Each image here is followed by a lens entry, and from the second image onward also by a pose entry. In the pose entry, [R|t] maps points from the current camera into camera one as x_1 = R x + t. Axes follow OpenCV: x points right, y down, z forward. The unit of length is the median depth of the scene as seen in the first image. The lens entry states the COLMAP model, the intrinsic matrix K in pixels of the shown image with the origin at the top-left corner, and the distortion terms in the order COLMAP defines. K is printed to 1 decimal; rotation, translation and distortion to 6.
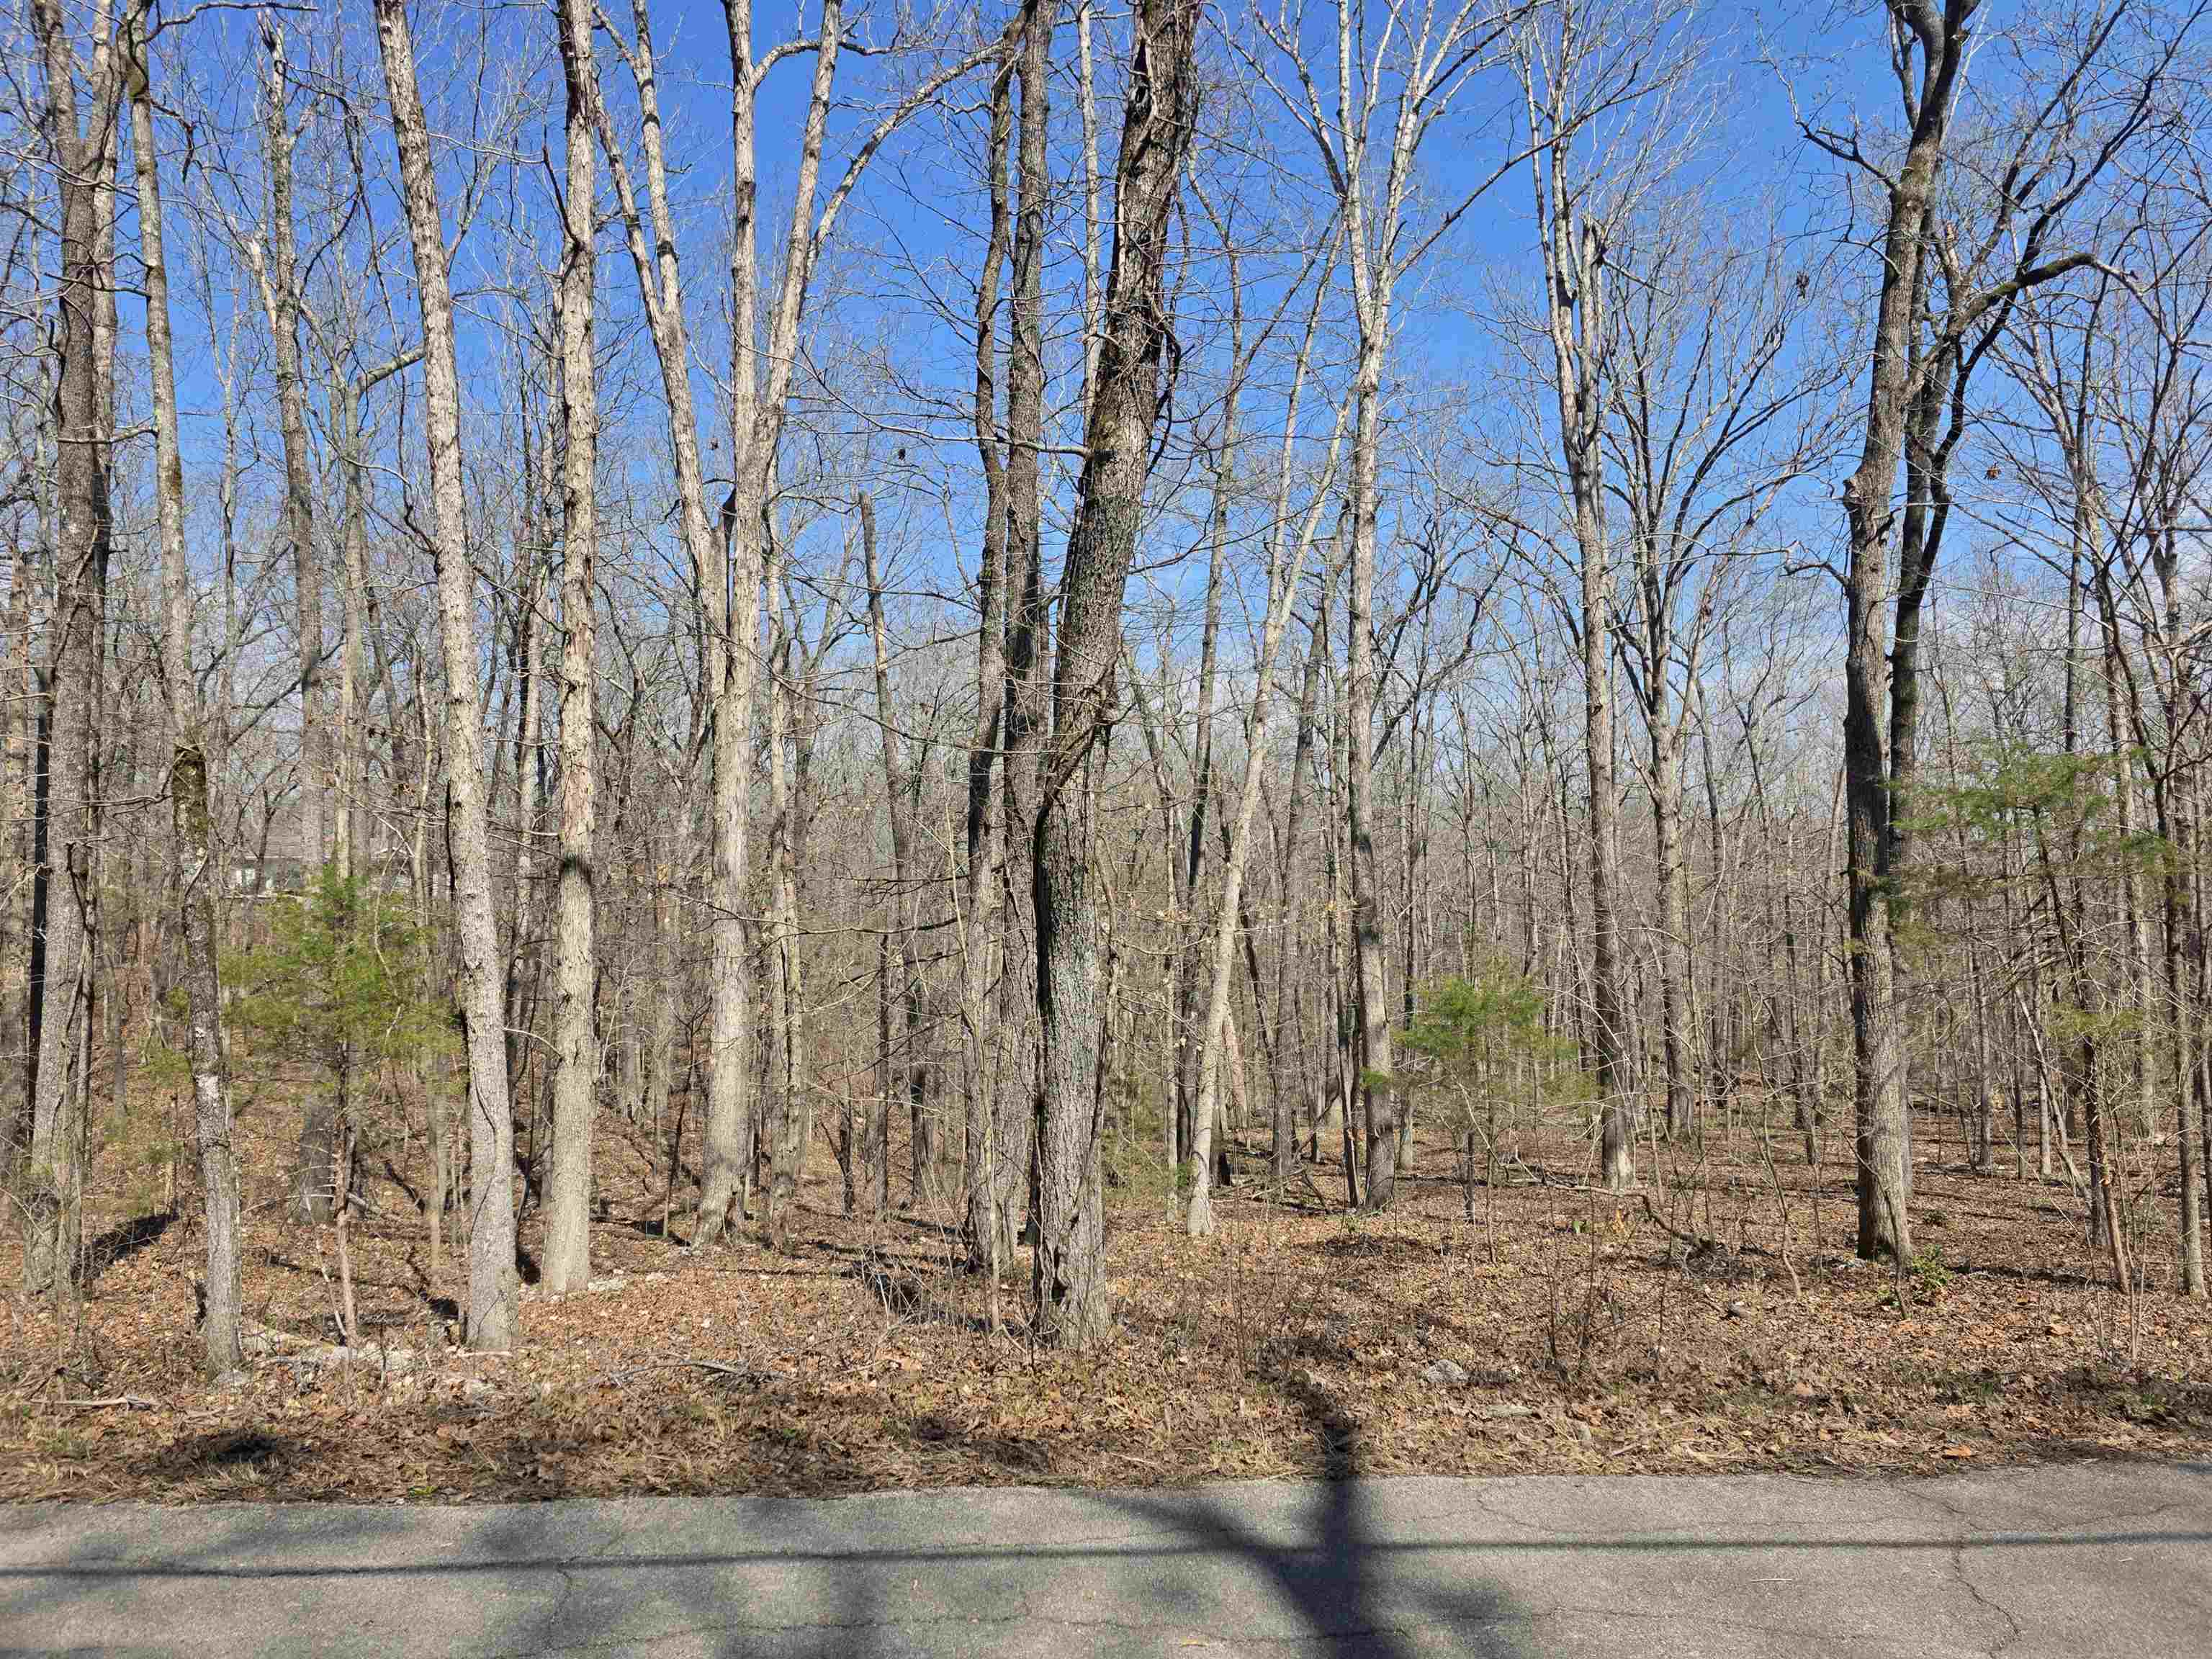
lens RADIAL K [[1467.3, 0, 1108.9], [0, 1467.3, 800.4], [0, 0, 1]] dist [0.082291, -0.083289]
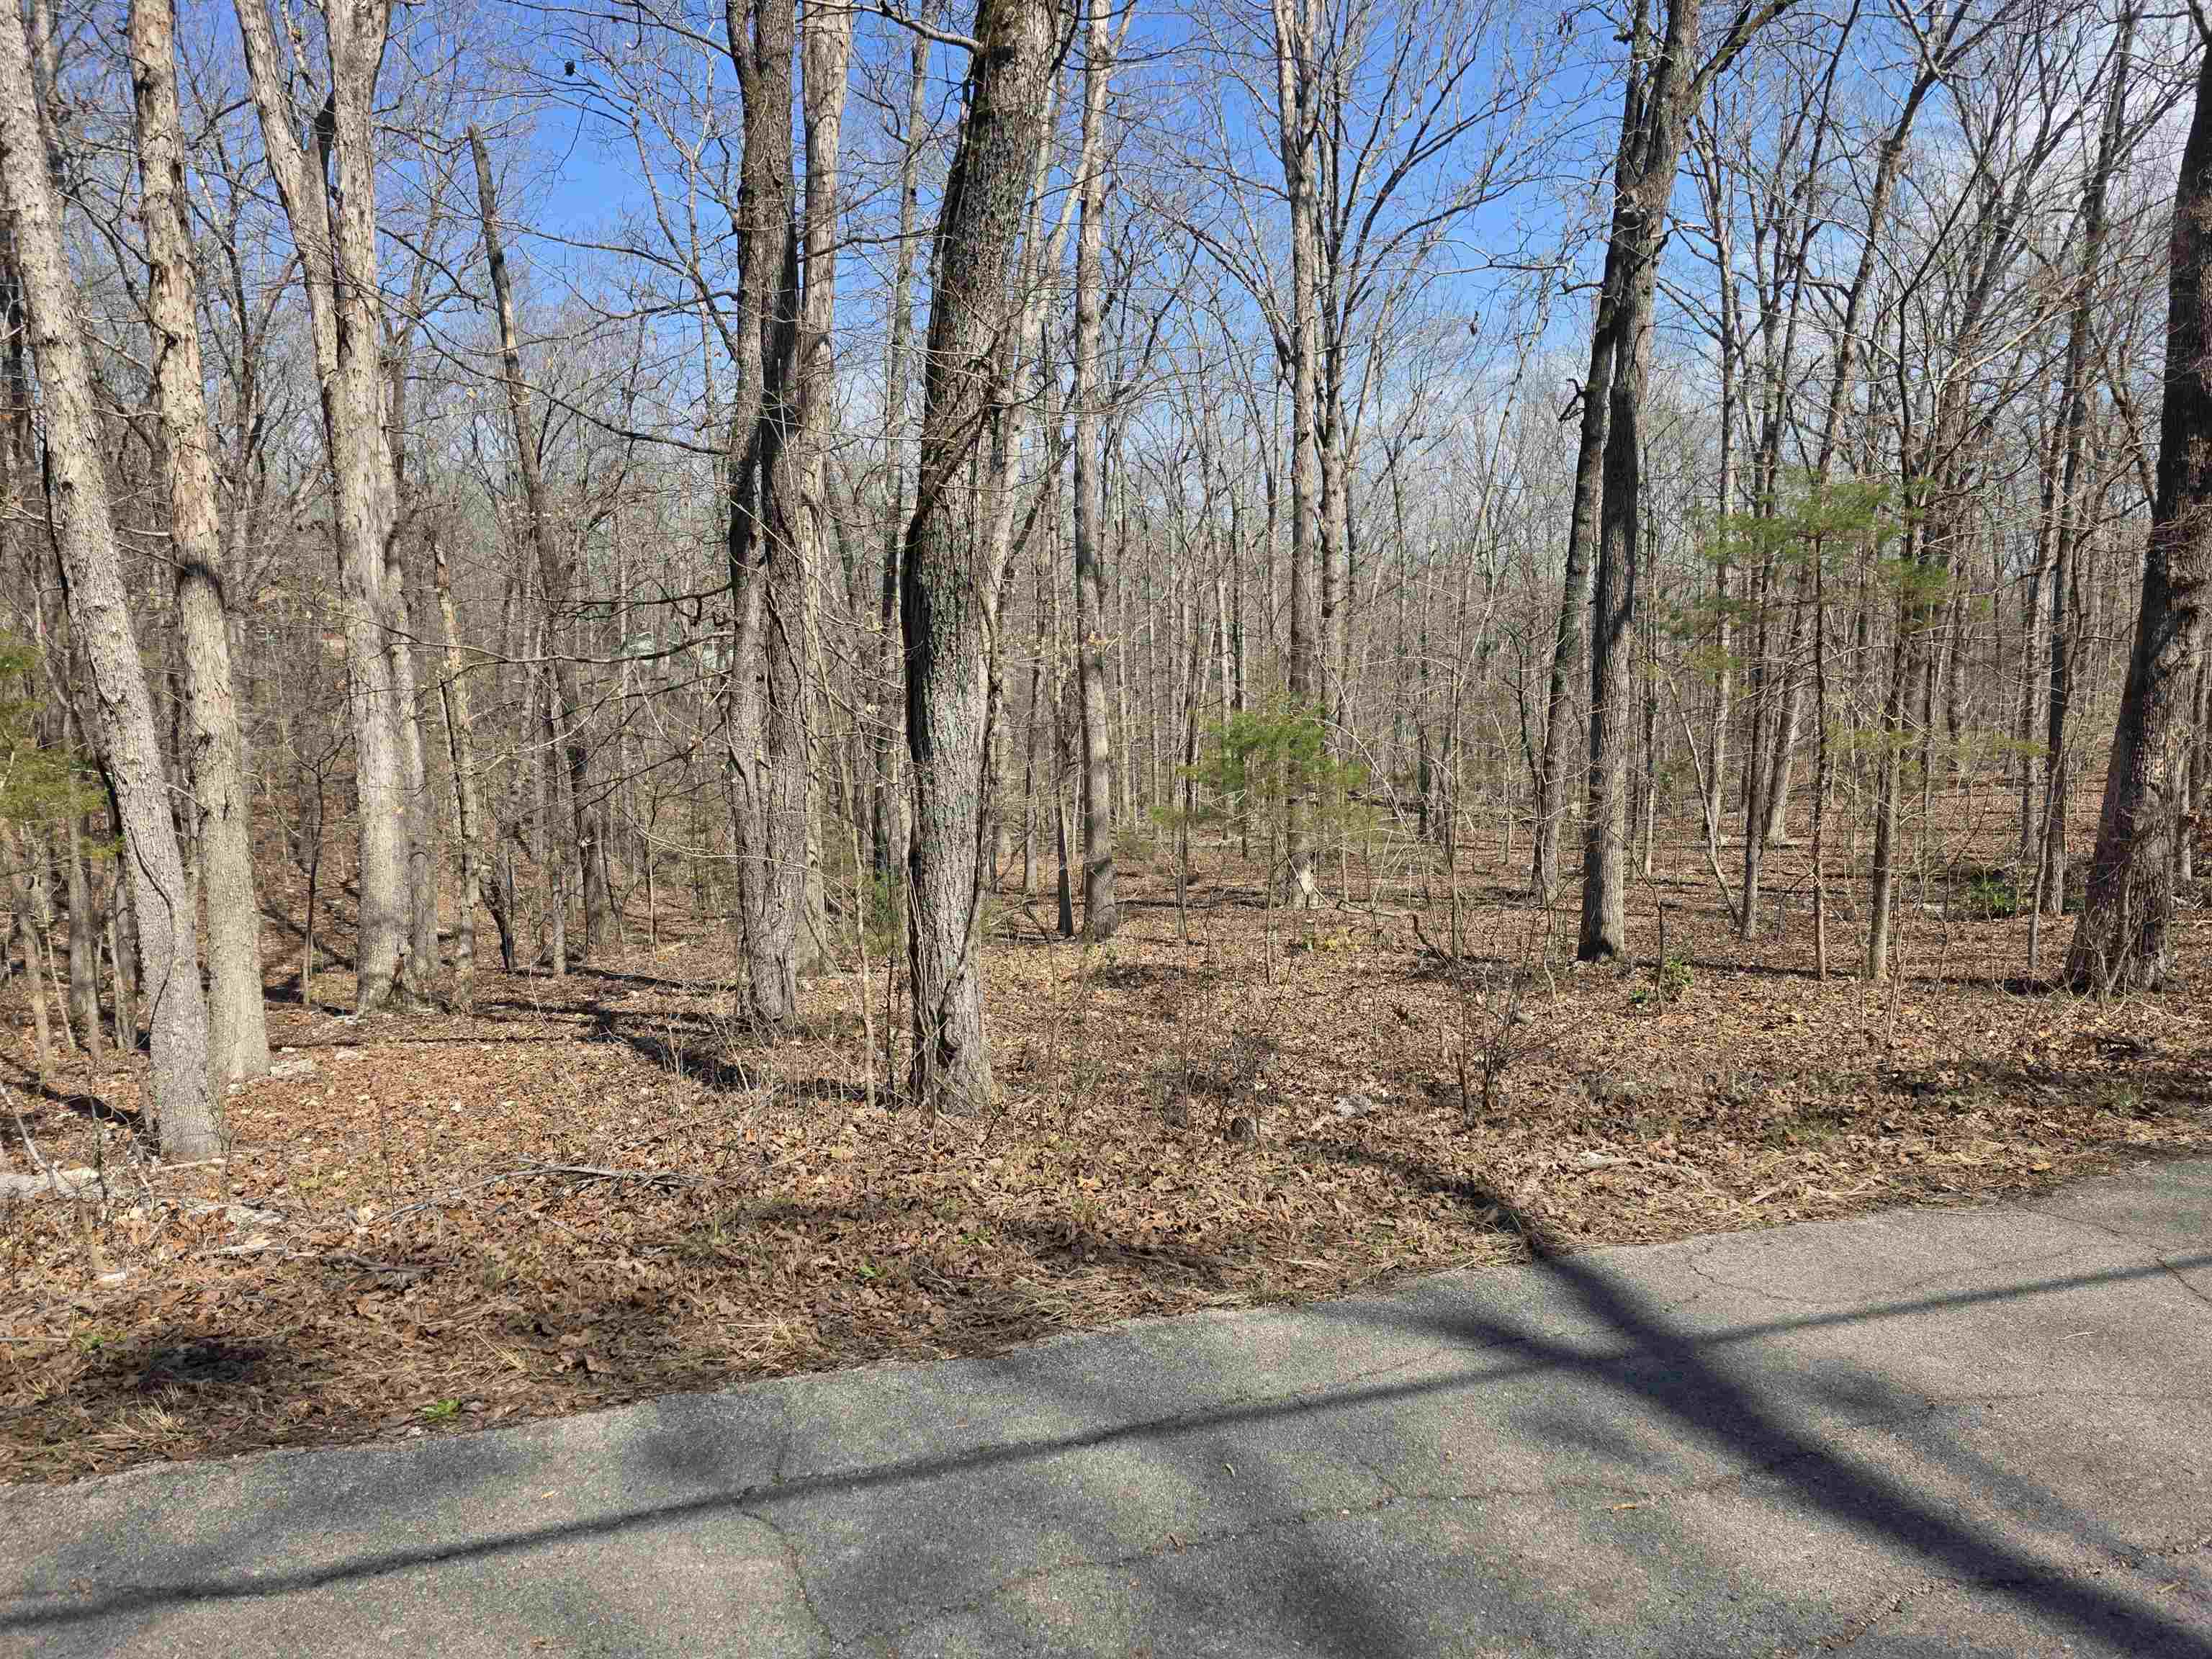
lens RADIAL K [[1475.0, 0, 1121.5], [0, 1475.0, 830.0], [0, 0, 1]] dist [0.064341, -0.053641]
pose [[0.966404, -0.029093, 0.255376, -0.090468], [-0.022086, 0.980499, 0.195279, 0.009910], [-0.256077, -0.194358, 0.946916, 0.080604]]
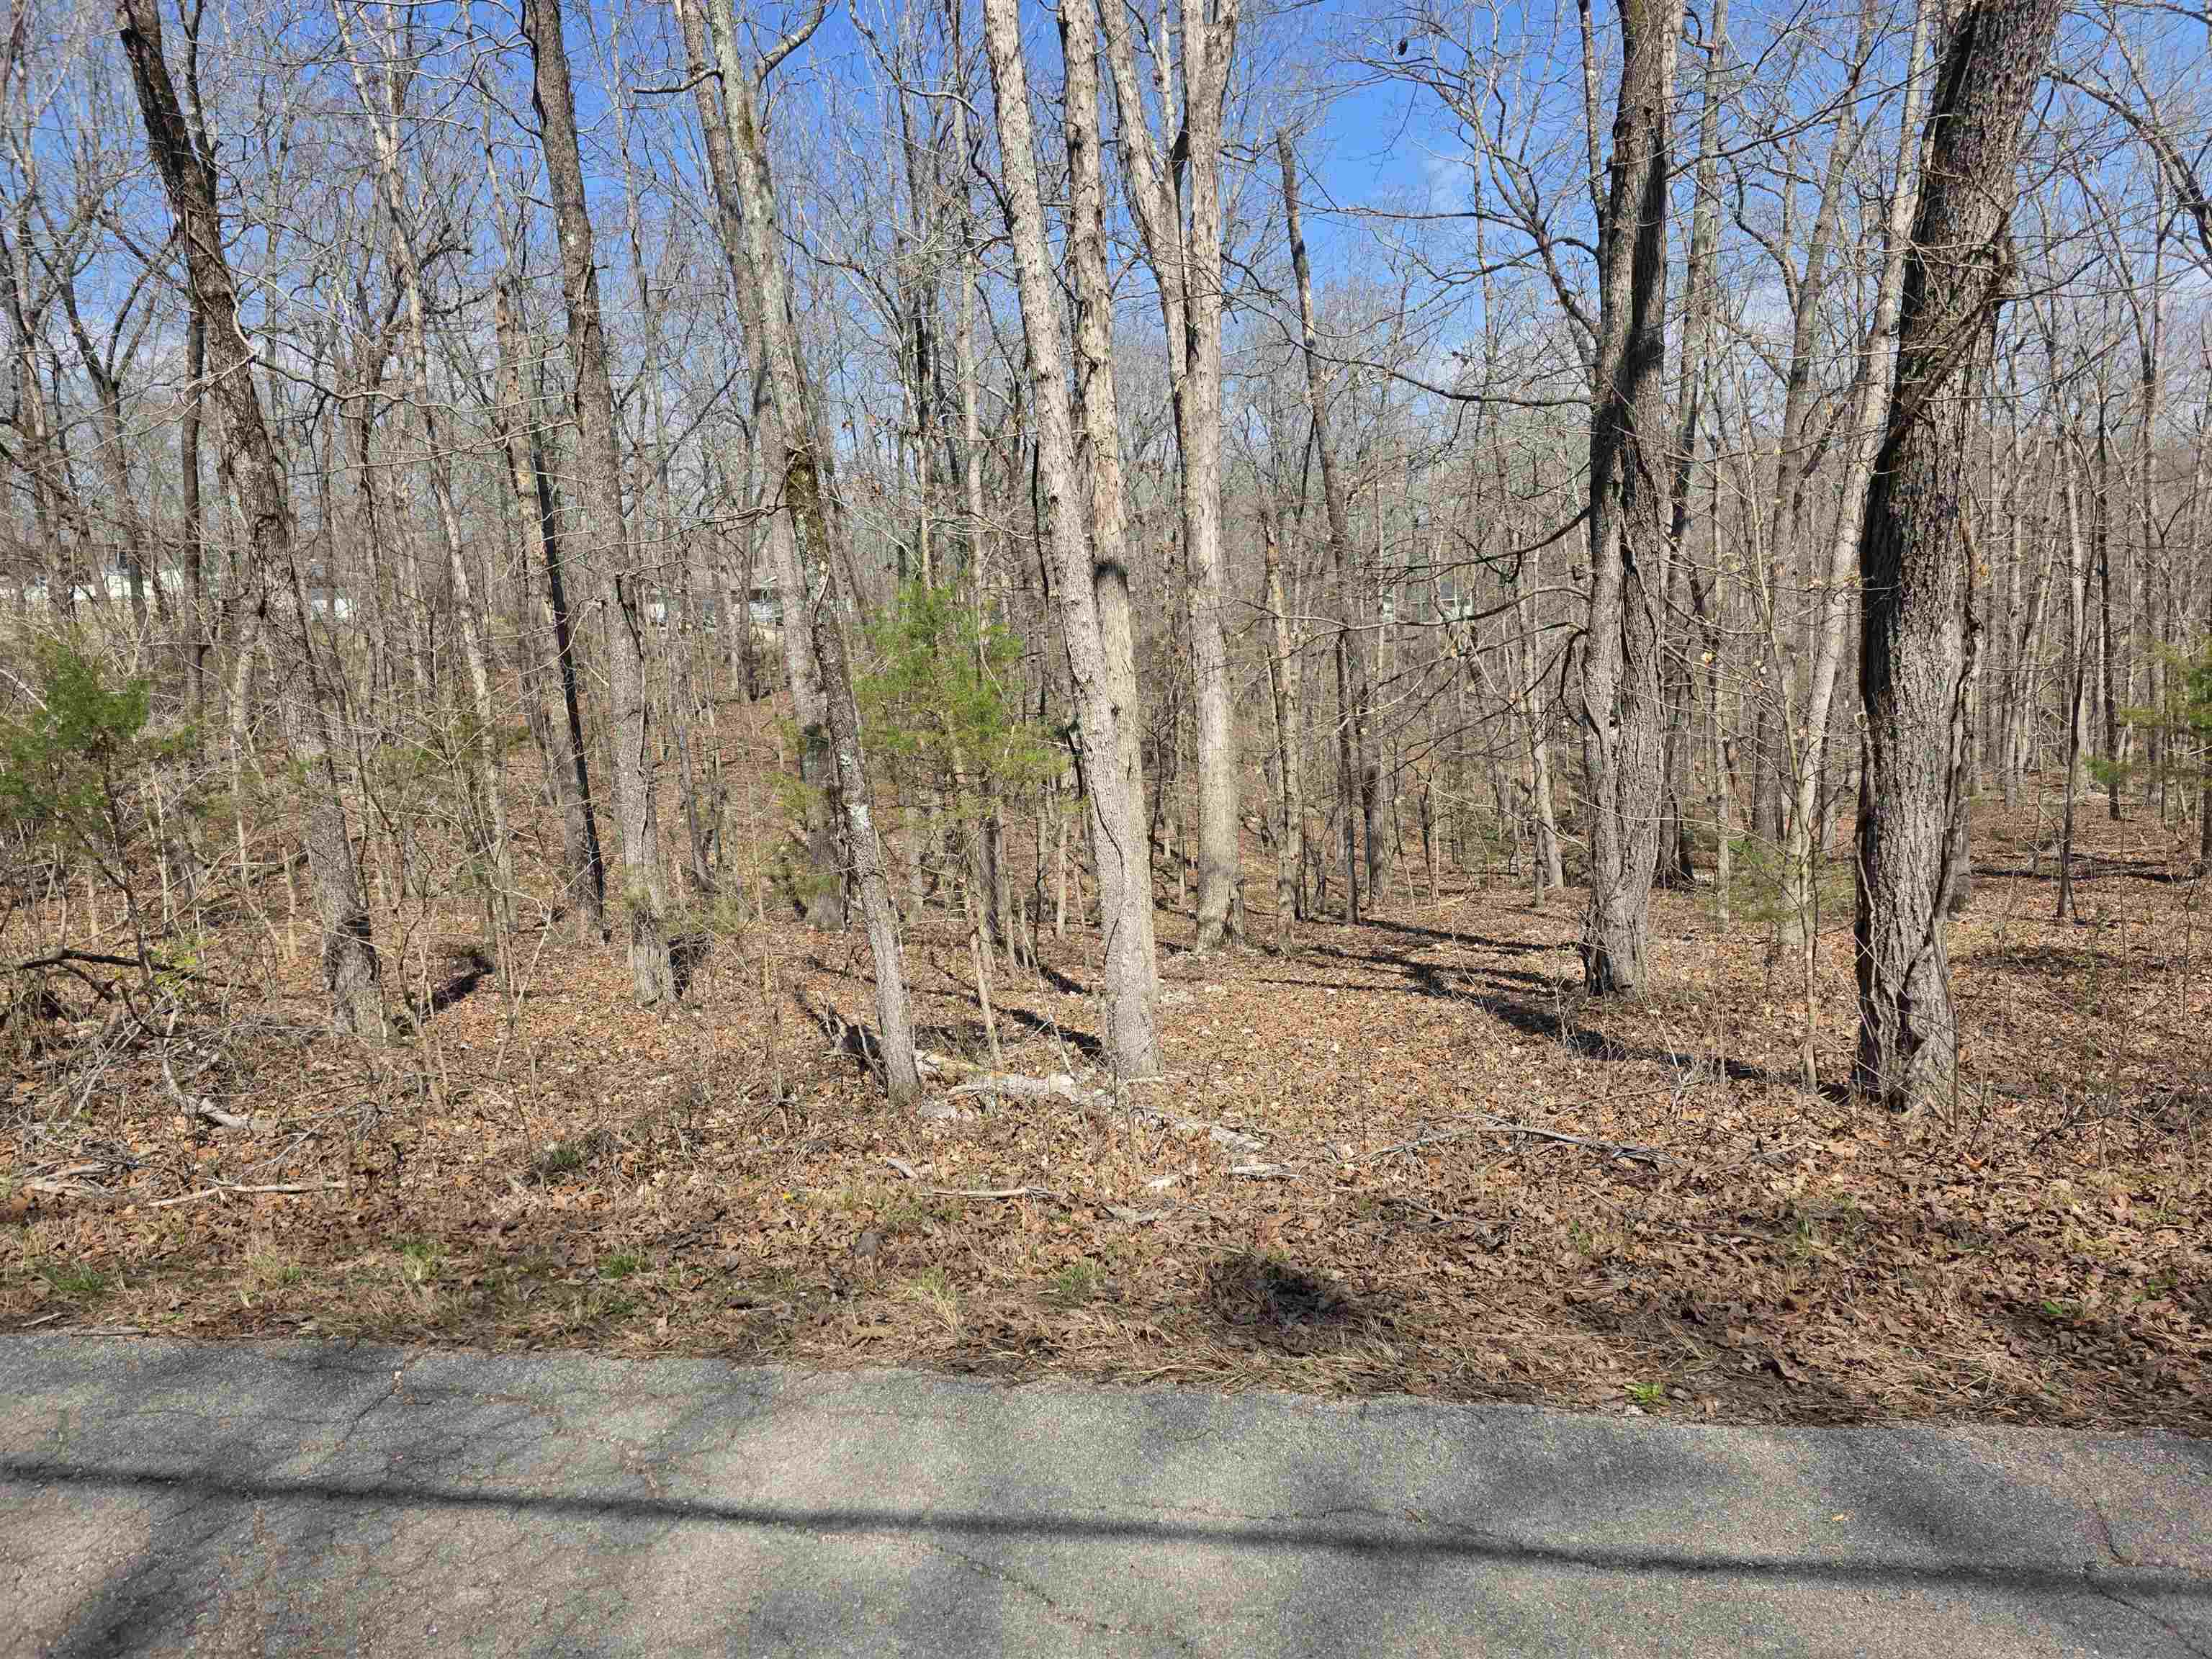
lens RADIAL K [[1474.3, 0, 1128.7], [0, 1474.3, 804.1], [0, 0, 1]] dist [0.065388, -0.059365]
pose [[0.975839, -0.027355, -0.216771, -0.154551], [0.071021, 0.977967, 0.196306, 0.008241], [0.206625, -0.206958, 0.956282, 0.093565]]
